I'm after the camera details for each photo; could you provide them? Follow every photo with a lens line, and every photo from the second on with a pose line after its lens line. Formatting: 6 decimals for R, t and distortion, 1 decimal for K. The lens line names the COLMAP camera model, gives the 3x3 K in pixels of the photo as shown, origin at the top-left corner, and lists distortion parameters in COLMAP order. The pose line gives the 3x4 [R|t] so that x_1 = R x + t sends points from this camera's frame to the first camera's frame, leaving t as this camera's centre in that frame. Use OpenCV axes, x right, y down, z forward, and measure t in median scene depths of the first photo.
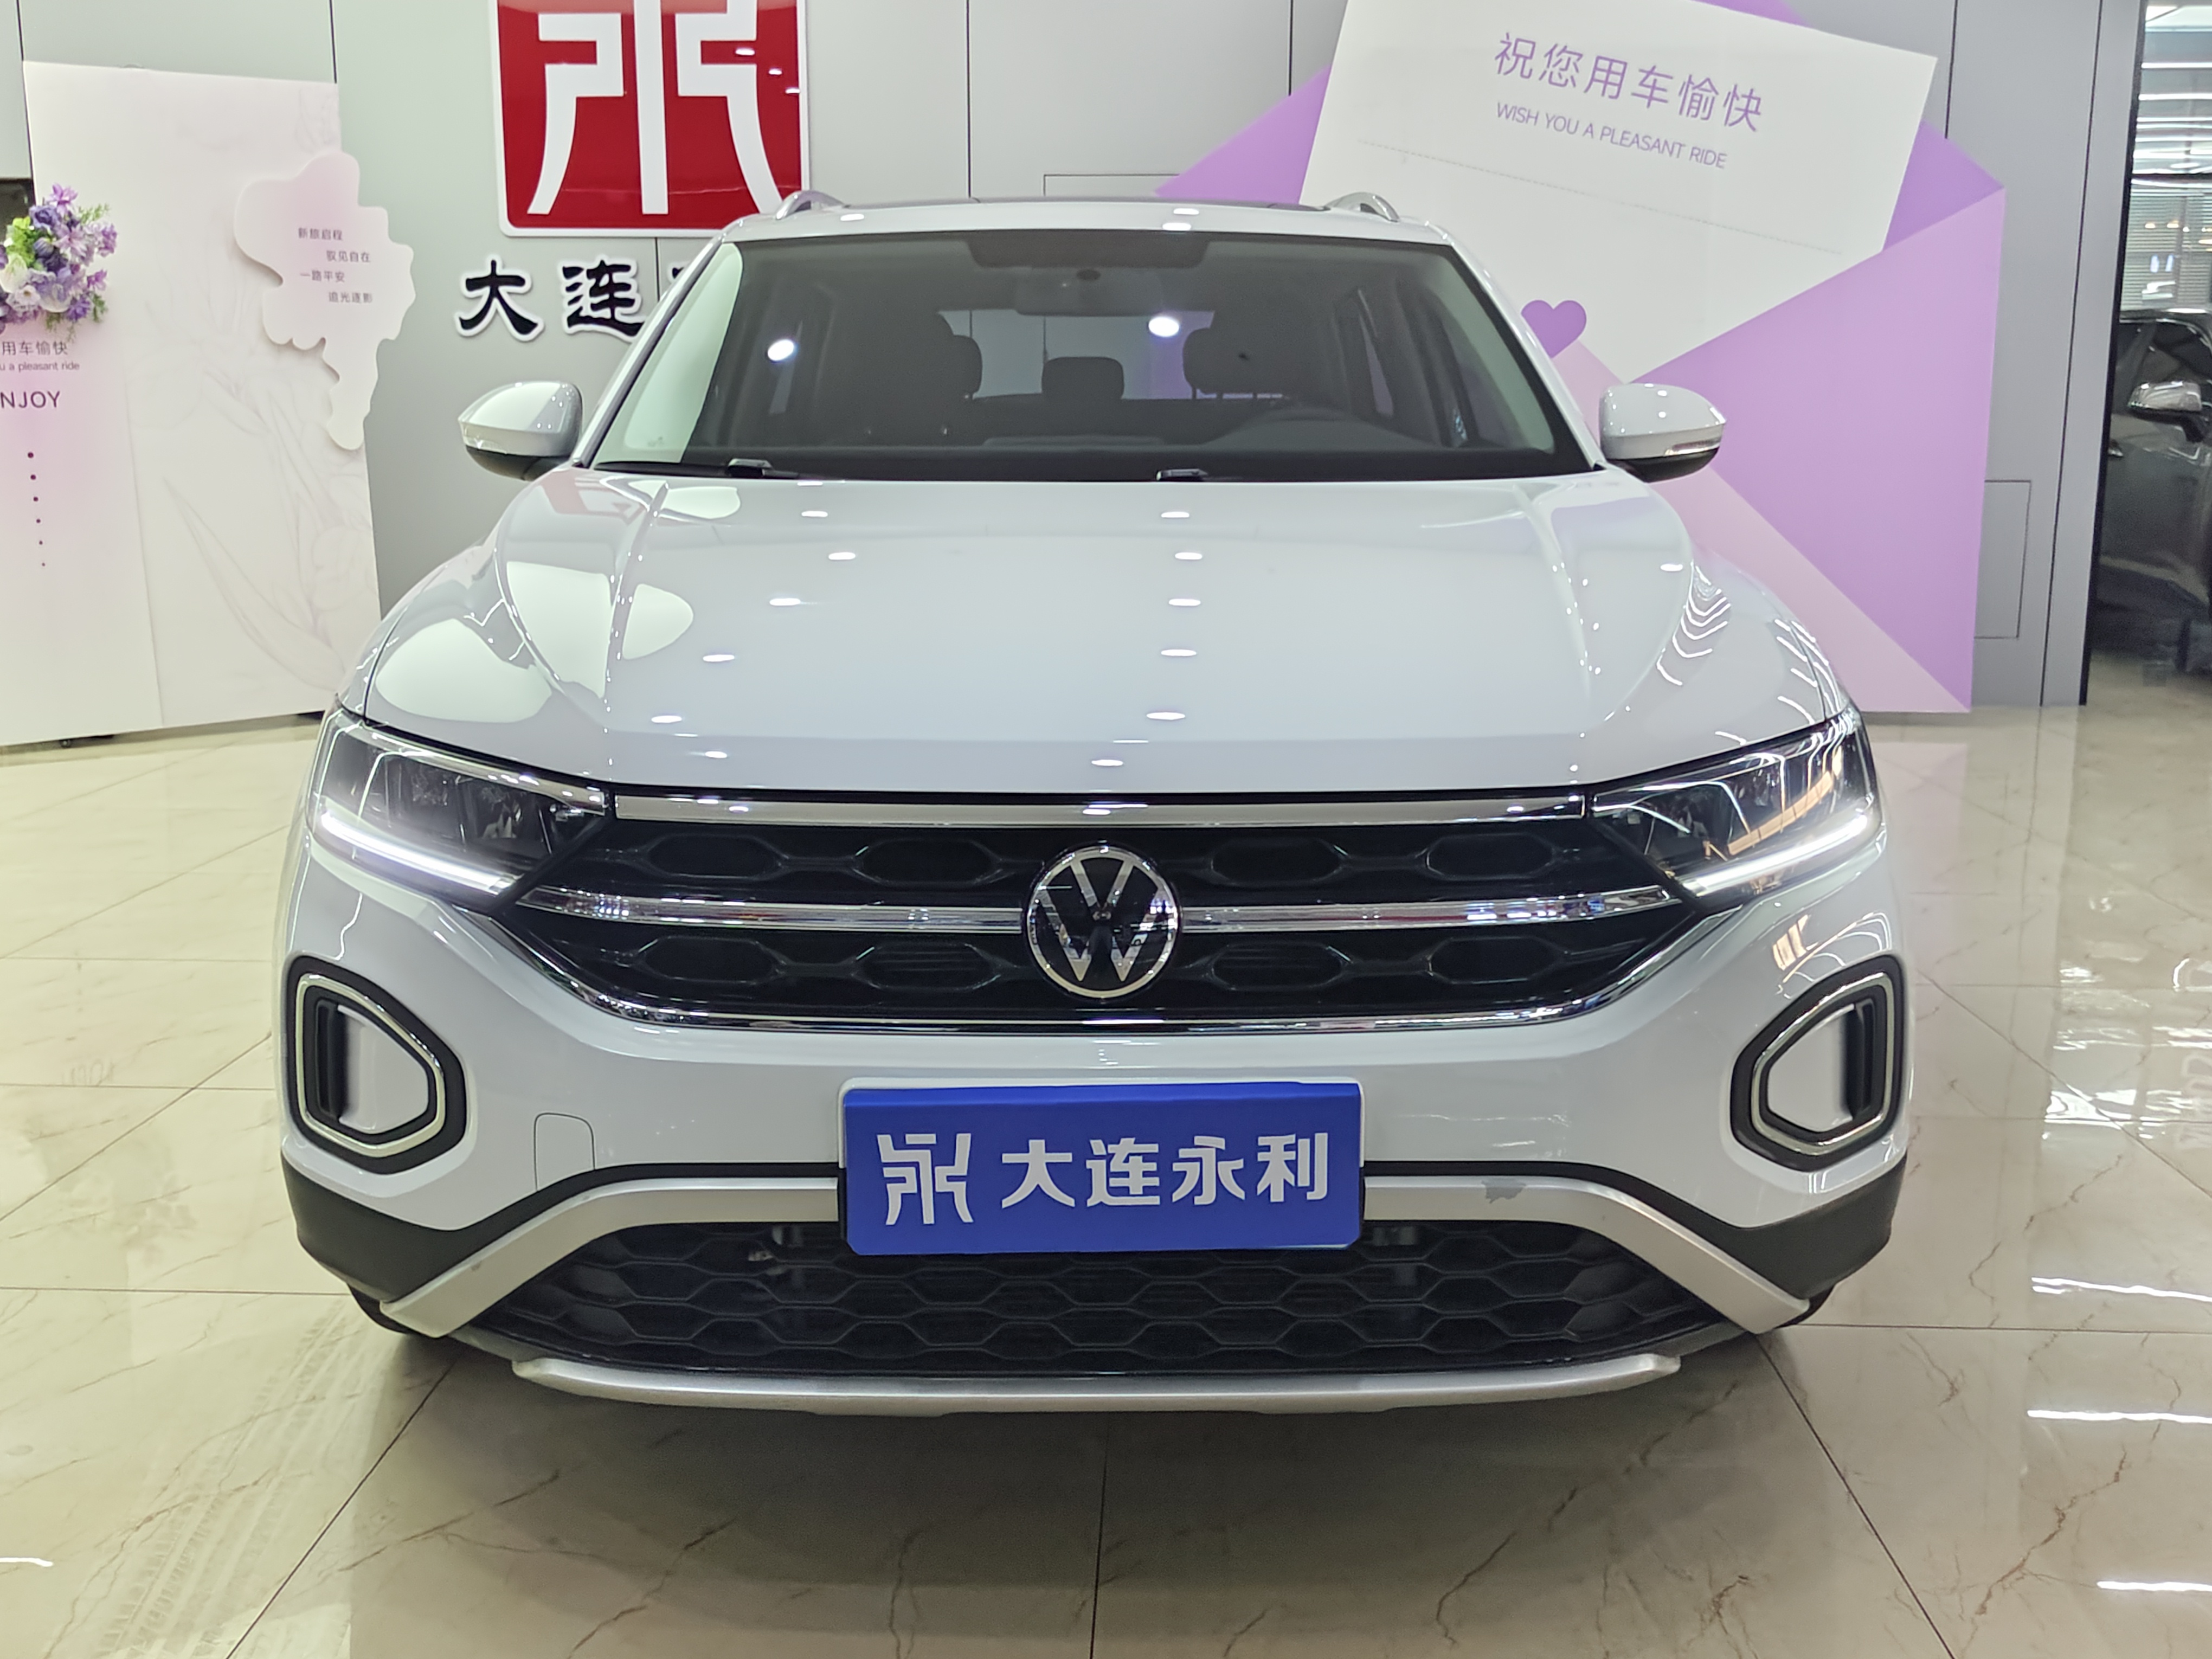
lens RADIAL K [[2021.8, 0, 1106.0], [0, 2021.8, 829.5], [0, 0, 1]] dist [0.079706, -0.165885]
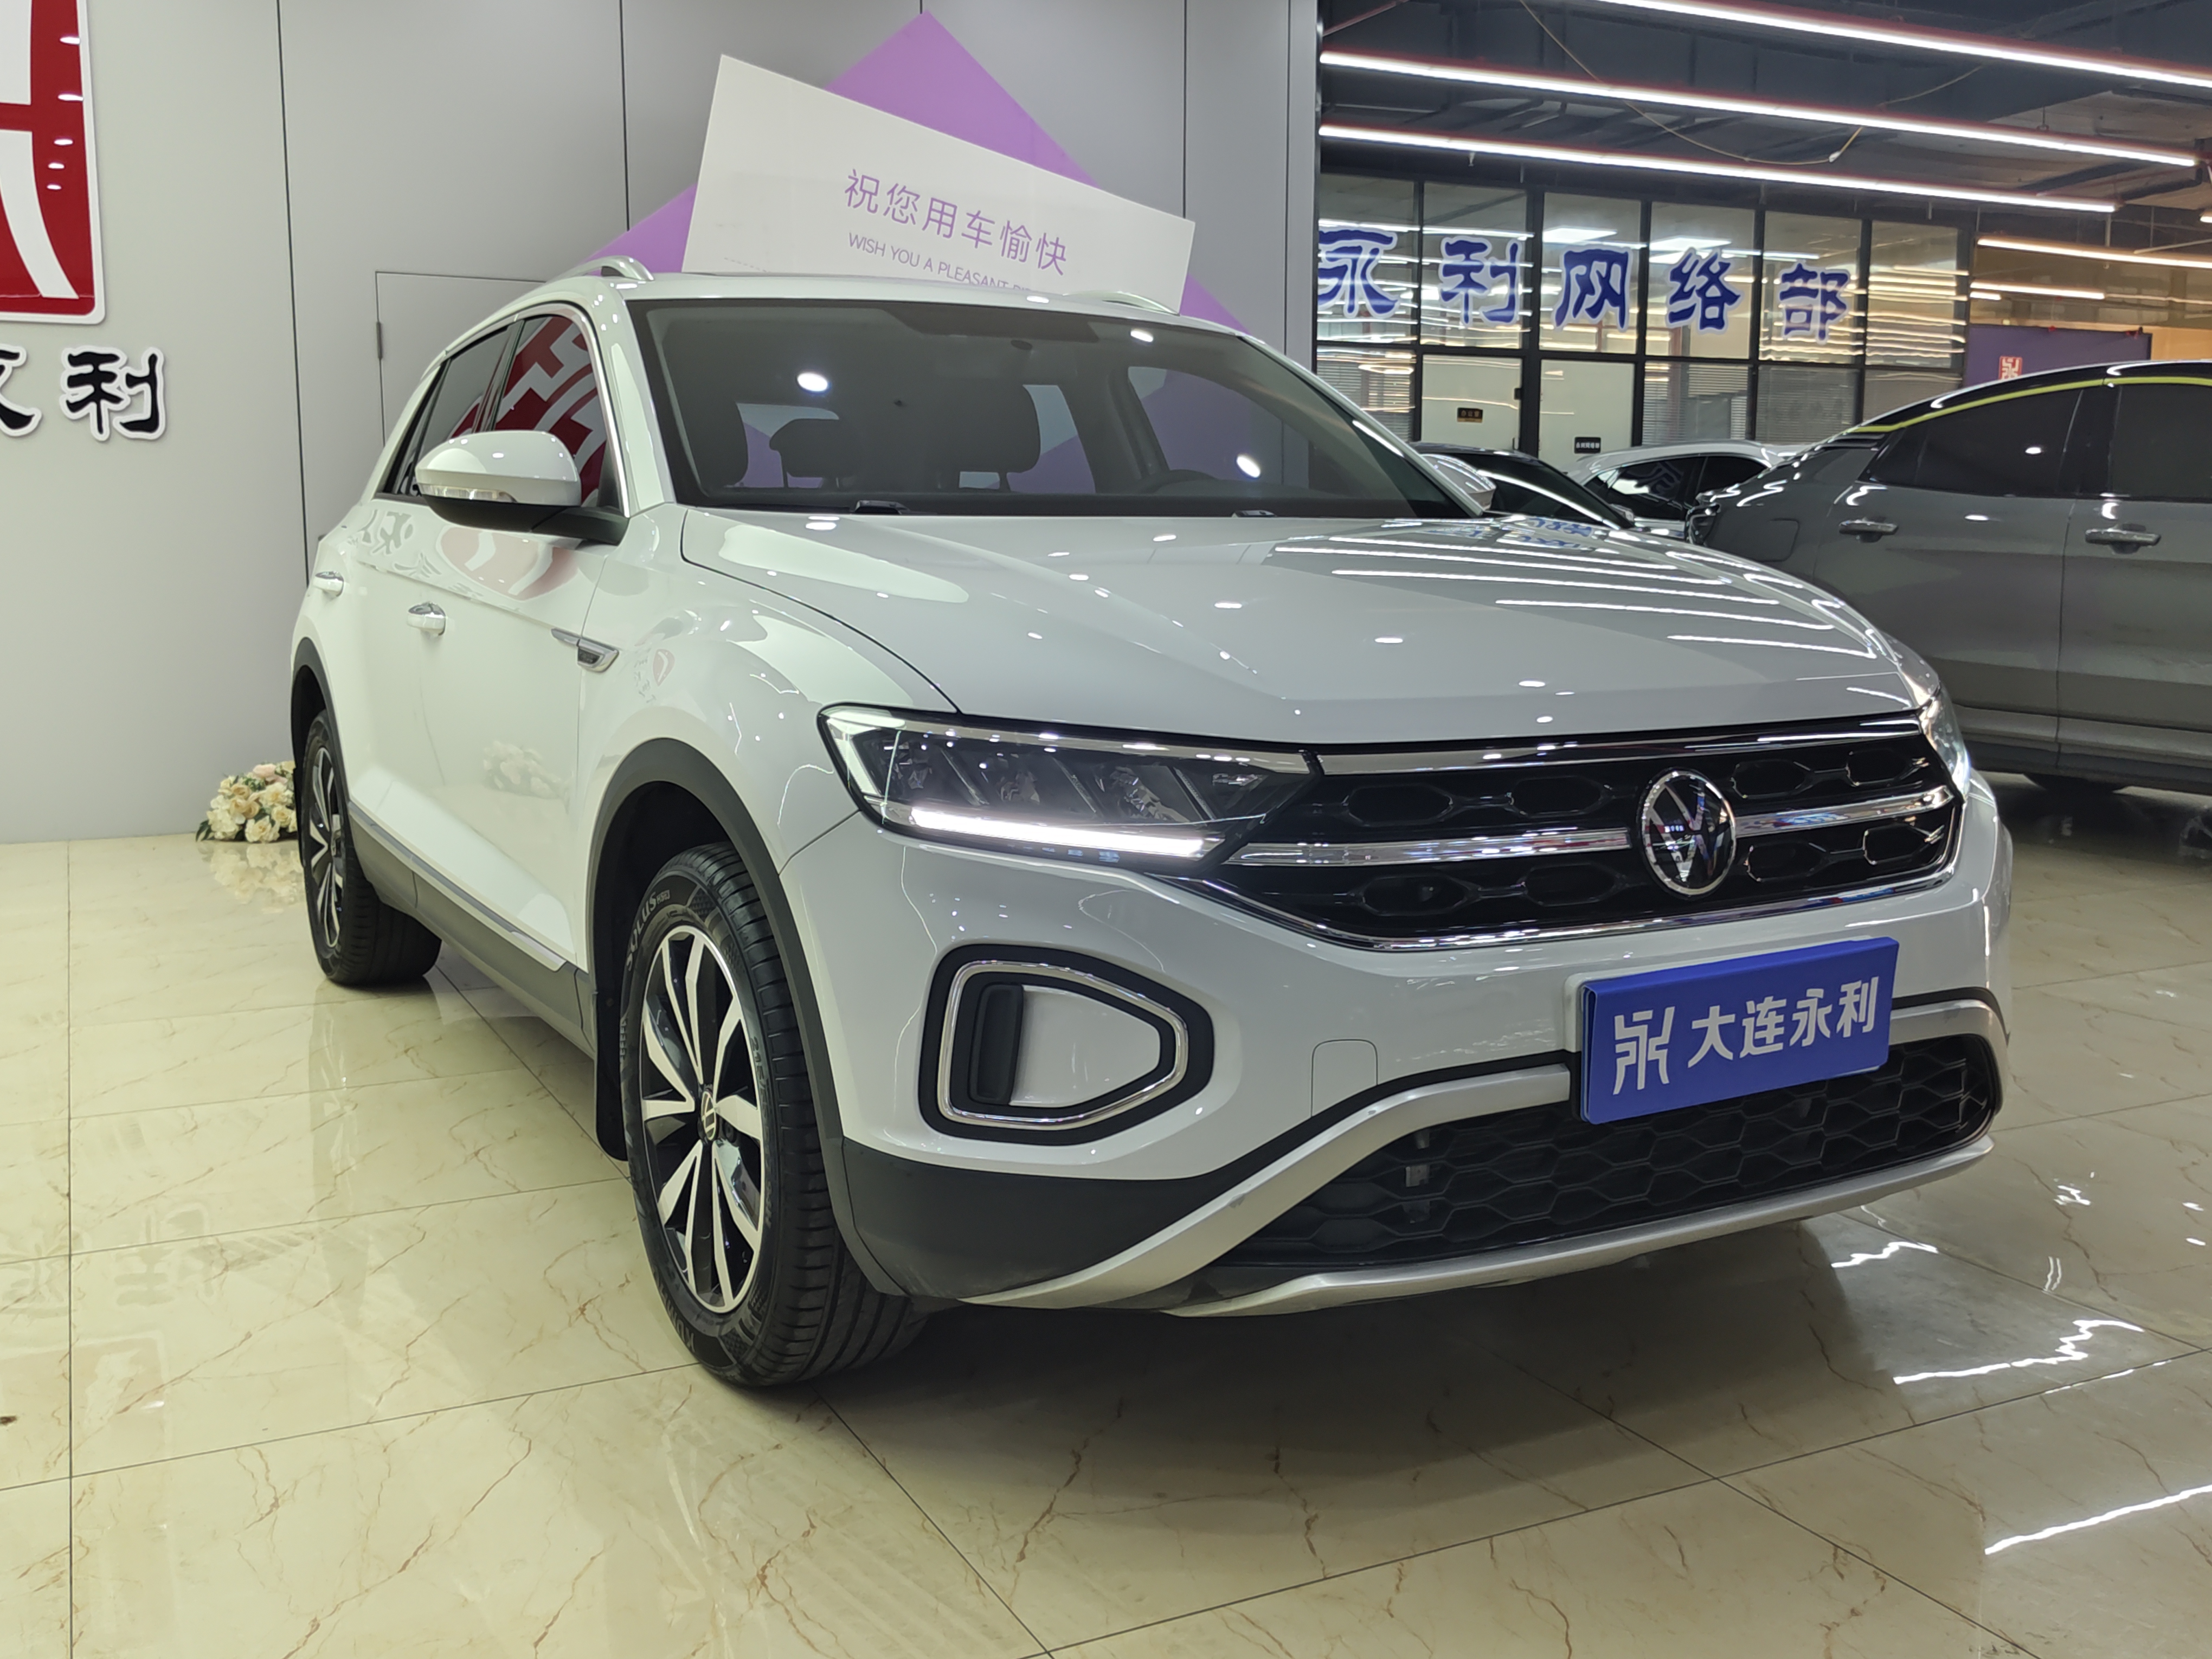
lens RADIAL K [[2021.8, 0, 1106.0], [0, 2021.8, 829.5], [0, 0, 1]] dist [0.079706, -0.165885]
pose [[0.876549, -0.068415, 0.476426, -0.913618], [0.100412, 0.994059, -0.041996, 0.061084], [-0.470723, 0.084651, 0.878211, 0.087215]]
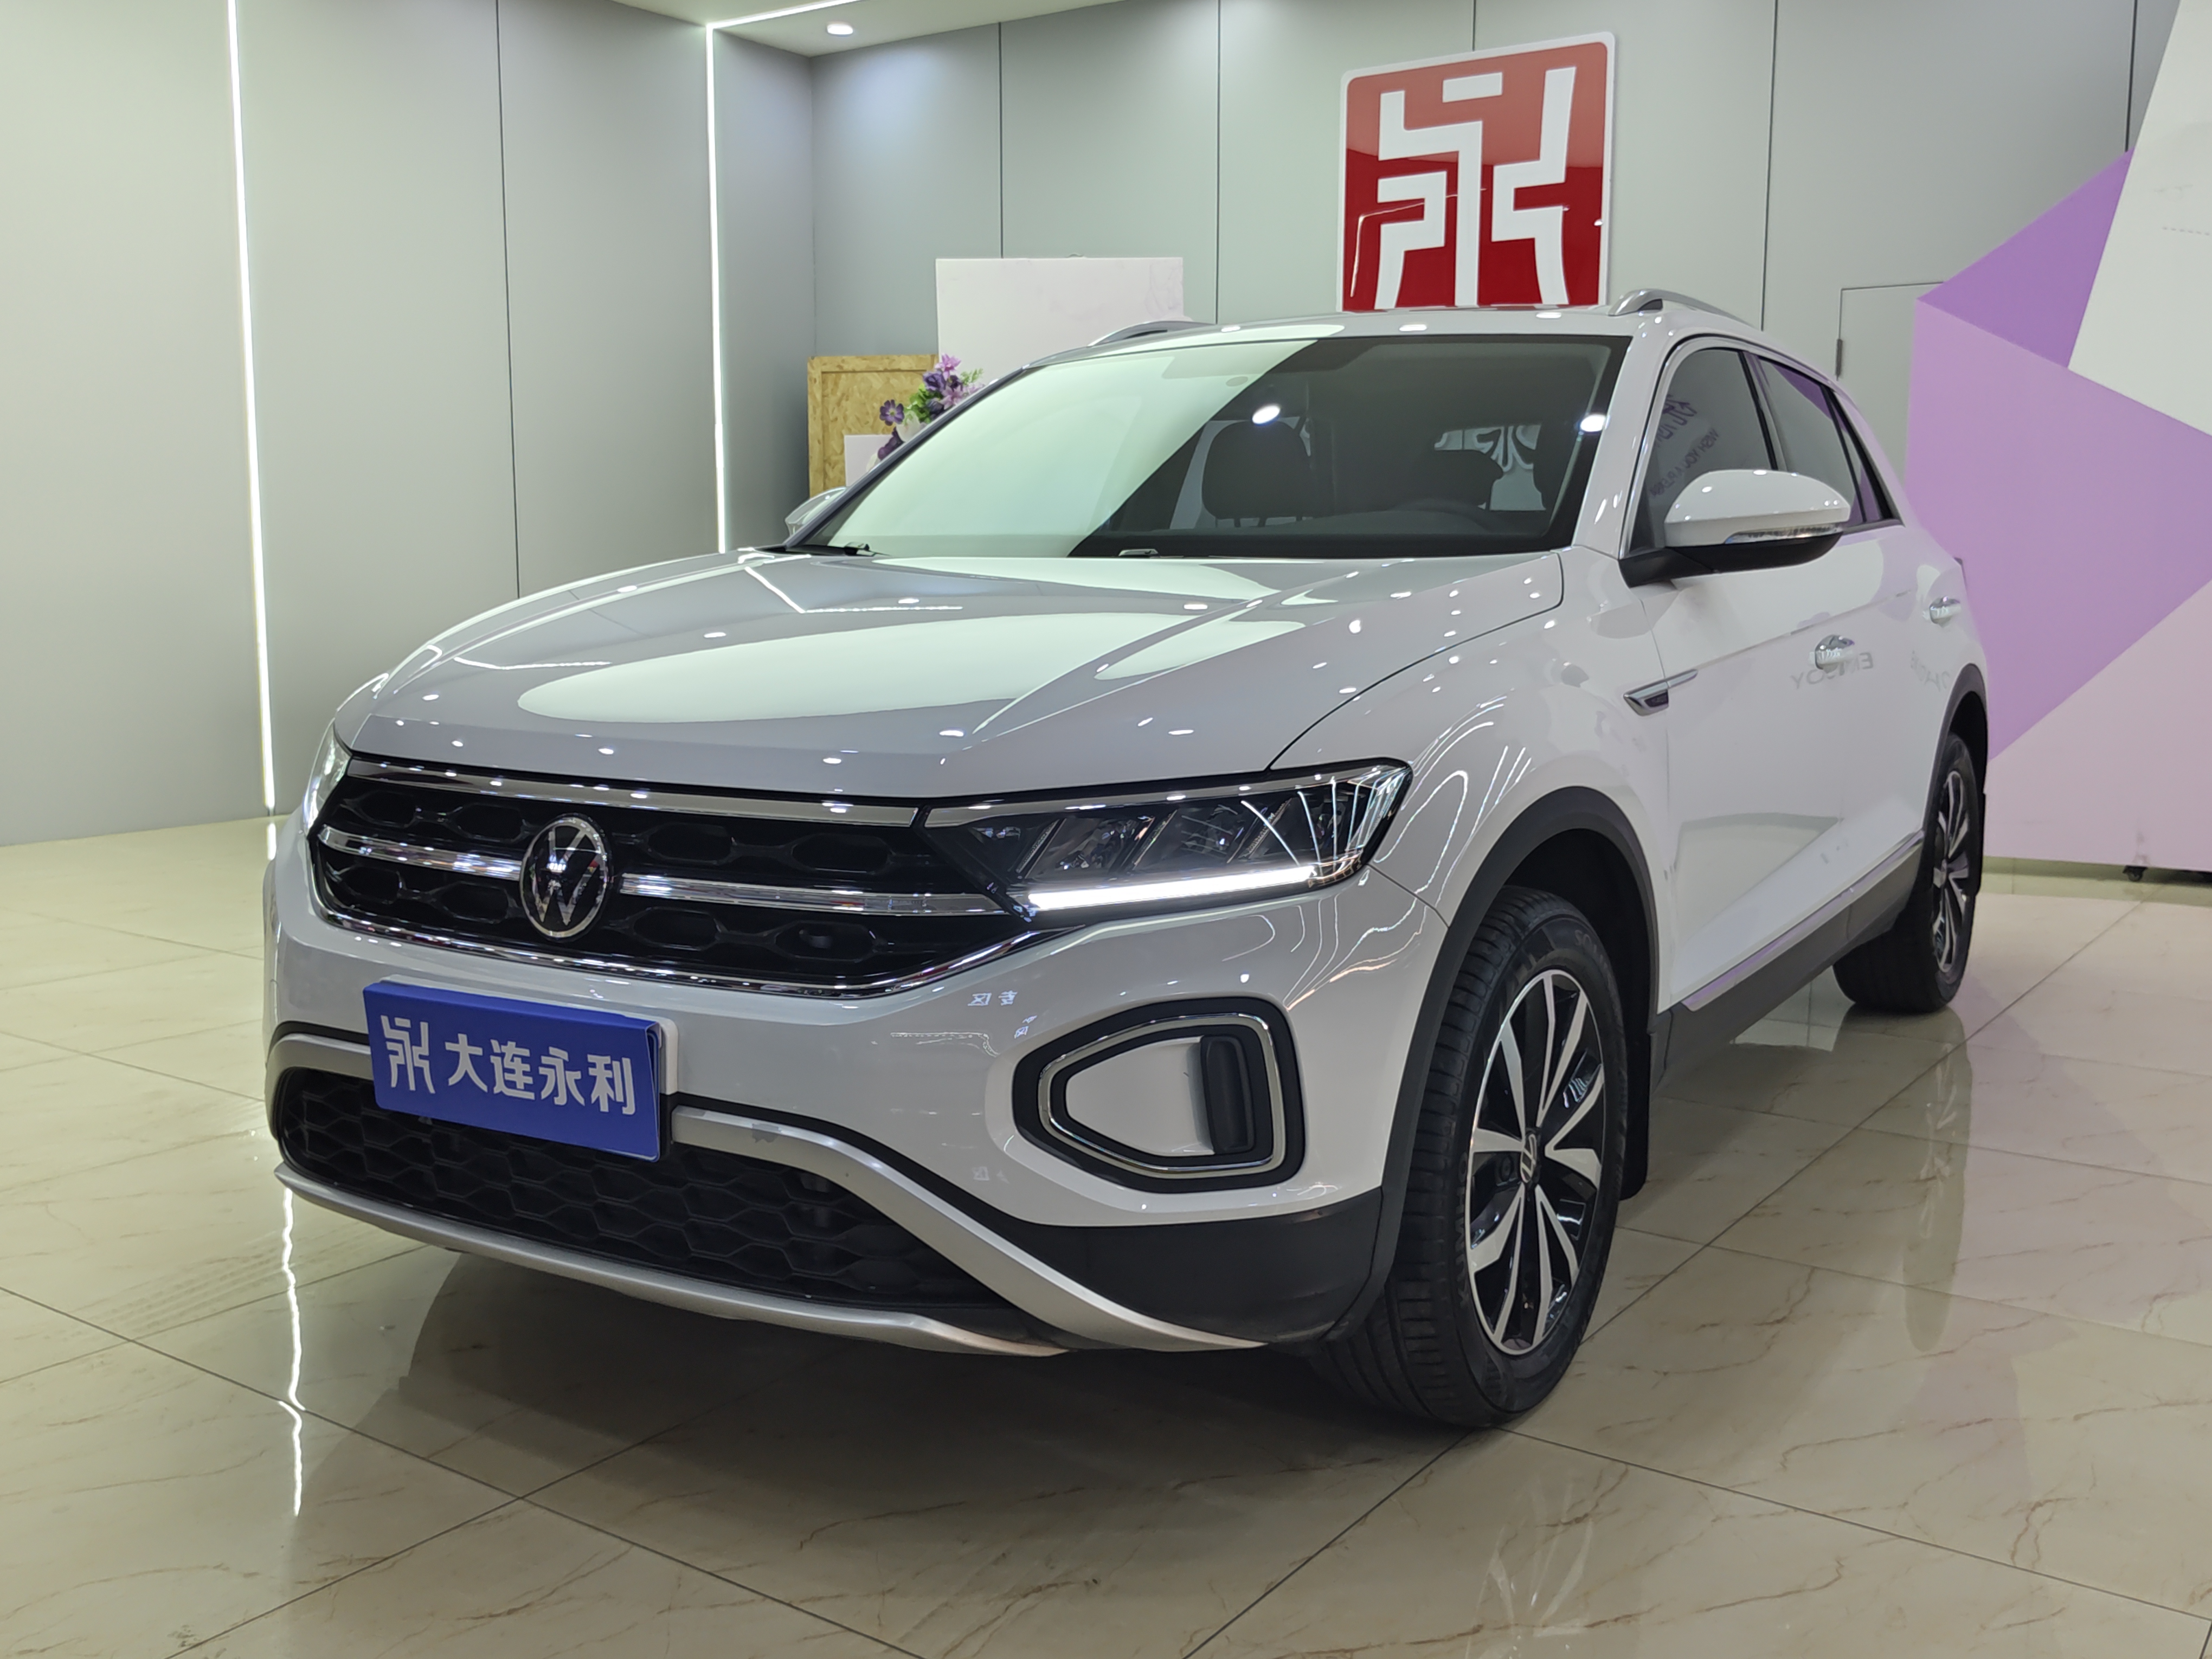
lens RADIAL K [[2021.8, 0, 1106.0], [0, 2021.8, 829.5], [0, 0, 1]] dist [0.079706, -0.165885]
pose [[0.844509, 0.071849, -0.530700, 0.971609], [-0.107548, 0.993525, -0.036634, 0.026634], [0.524631, 0.088013, 0.846768, 0.104621]]
